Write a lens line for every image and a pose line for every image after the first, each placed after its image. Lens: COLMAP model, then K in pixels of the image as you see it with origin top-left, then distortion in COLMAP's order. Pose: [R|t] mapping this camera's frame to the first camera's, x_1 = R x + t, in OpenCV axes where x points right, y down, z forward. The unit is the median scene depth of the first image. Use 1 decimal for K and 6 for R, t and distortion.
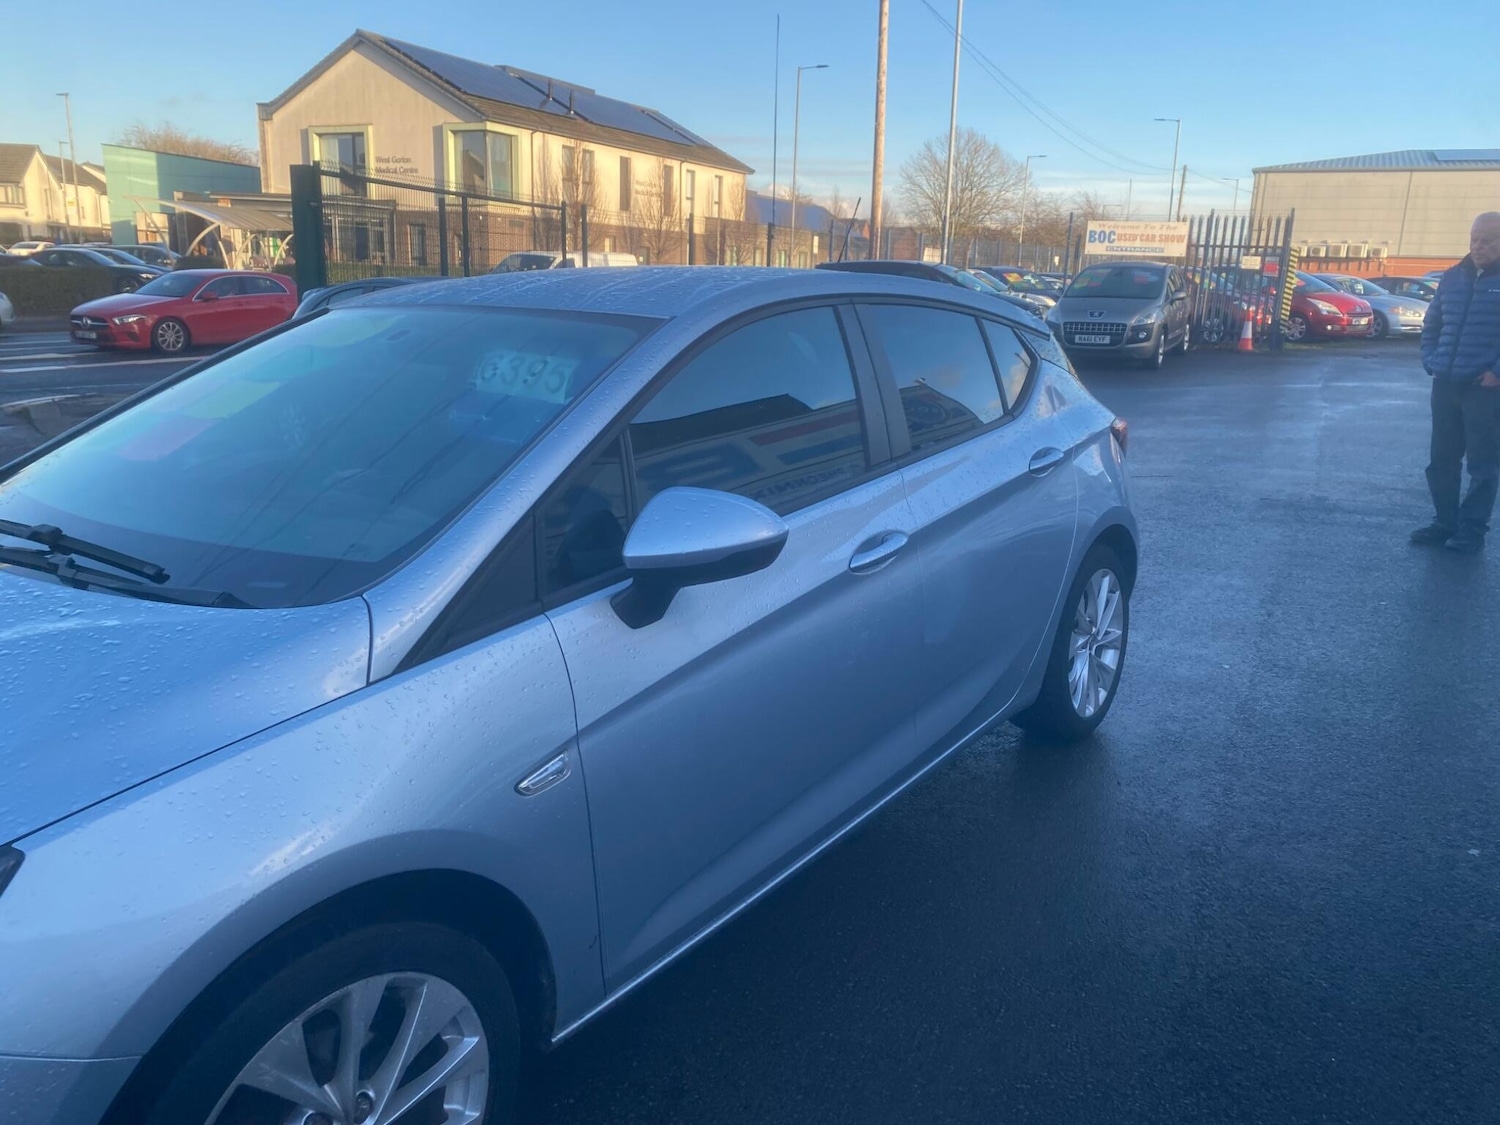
lens RADIAL K [[1139.3, 0, 766.4], [0, 1139.3, 552.8], [0, 0, 1]] dist [0.024798, -0.009653]
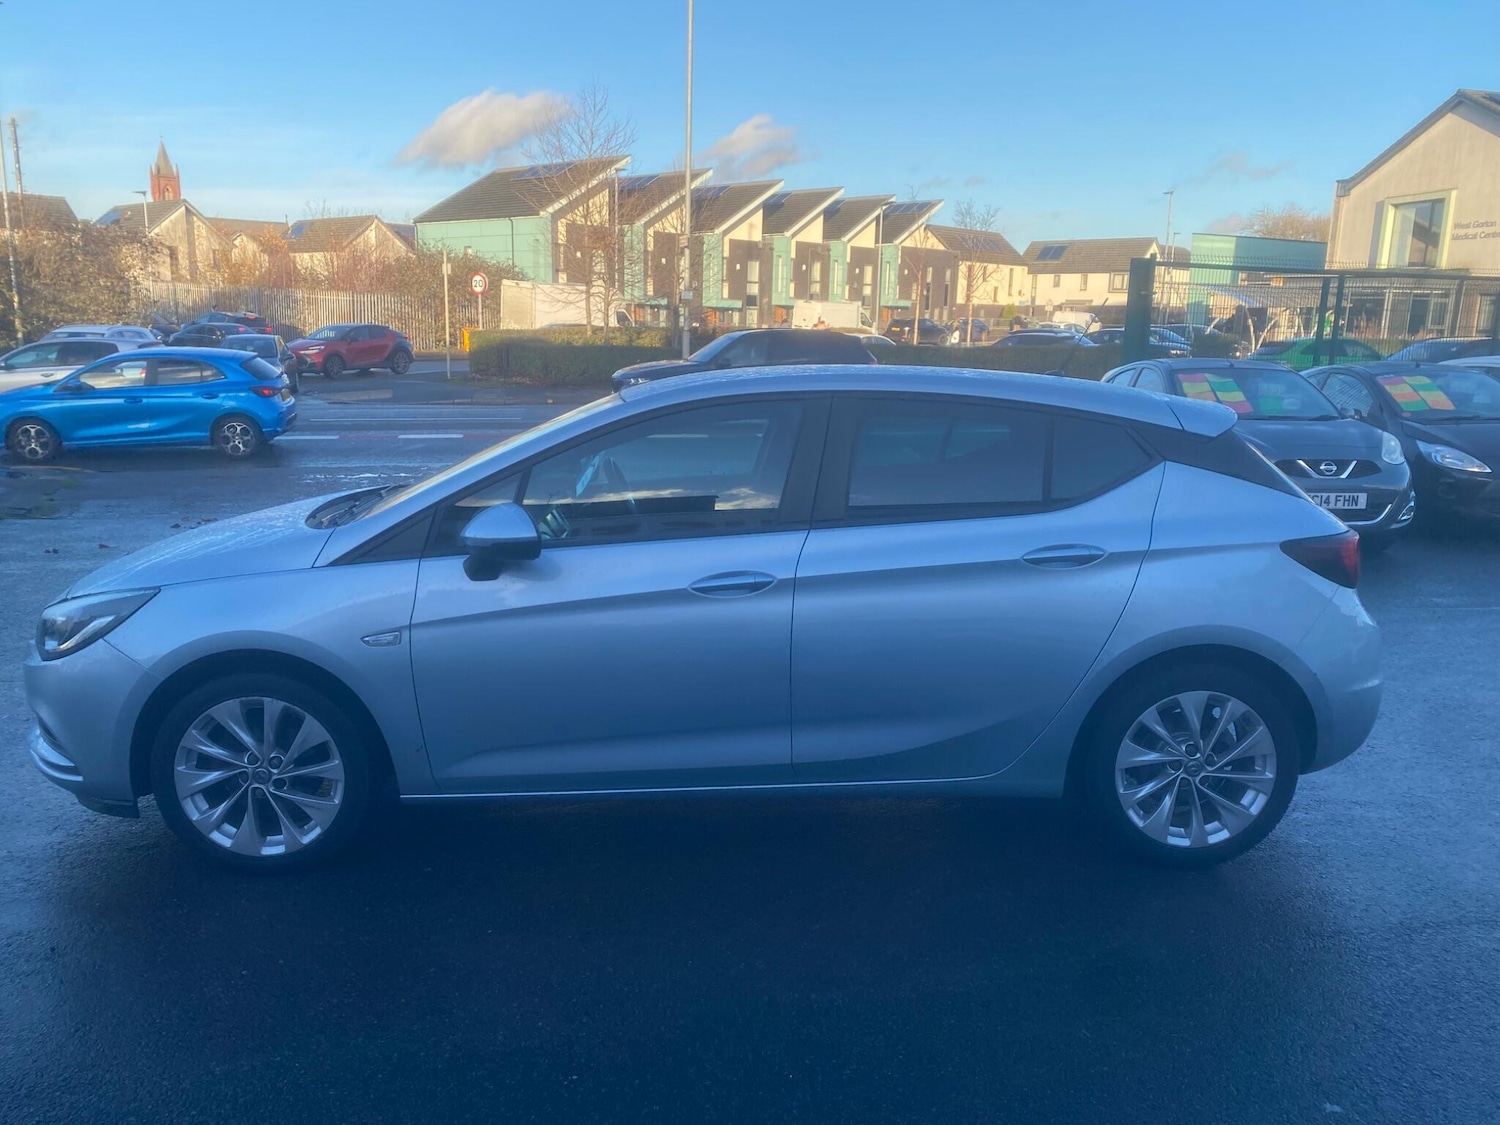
lens RADIAL K [[1161.1, 0, 749.7], [0, 1161.1, 562.2], [0, 0, 1]] dist [0.005000, 0.001863]
pose [[0.622426, 0.142449, -0.769607, 0.066498], [-0.185236, 0.982173, 0.031982, -0.004185], [0.760443, 0.122653, 0.637716, 0.009096]]
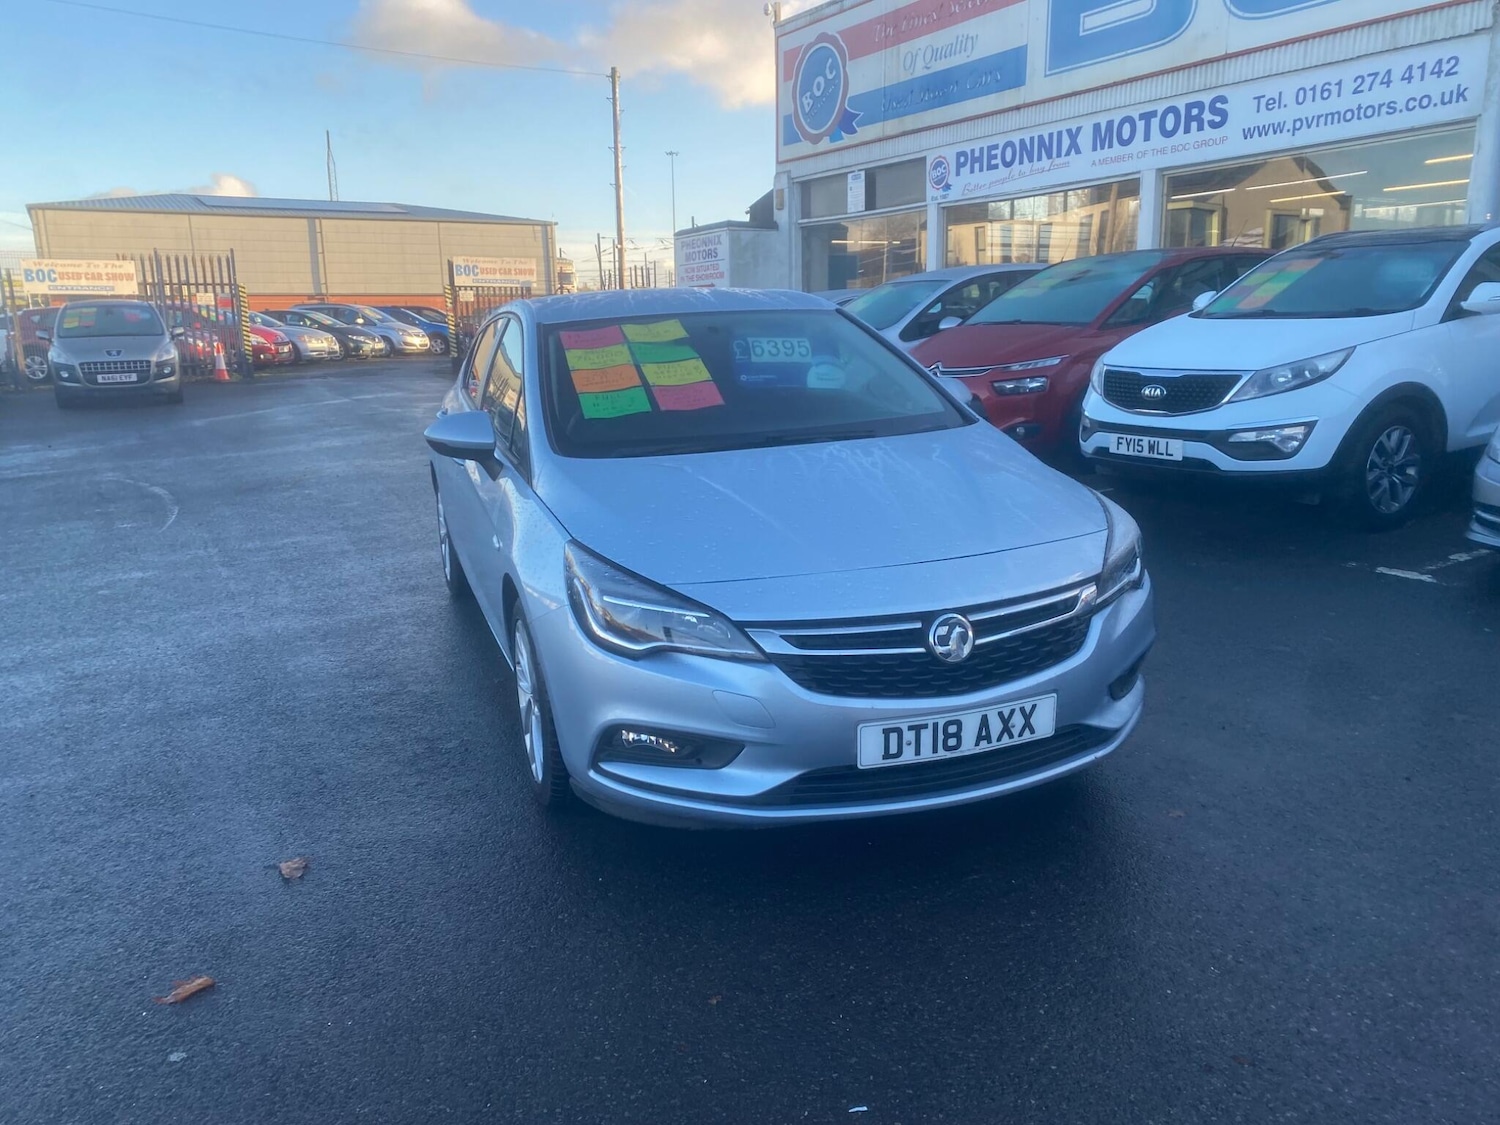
lens RADIAL K [[1151.6, 0, 737.6], [0, 1151.6, 565.5], [0, 0, 1]] dist [0.021577, -0.015974]
pose [[0.565642, -0.211069, 0.797182, -0.100467], [0.229971, 0.968714, 0.093309, -0.000053], [-0.791936, 0.130550, 0.596485, 0.000197]]
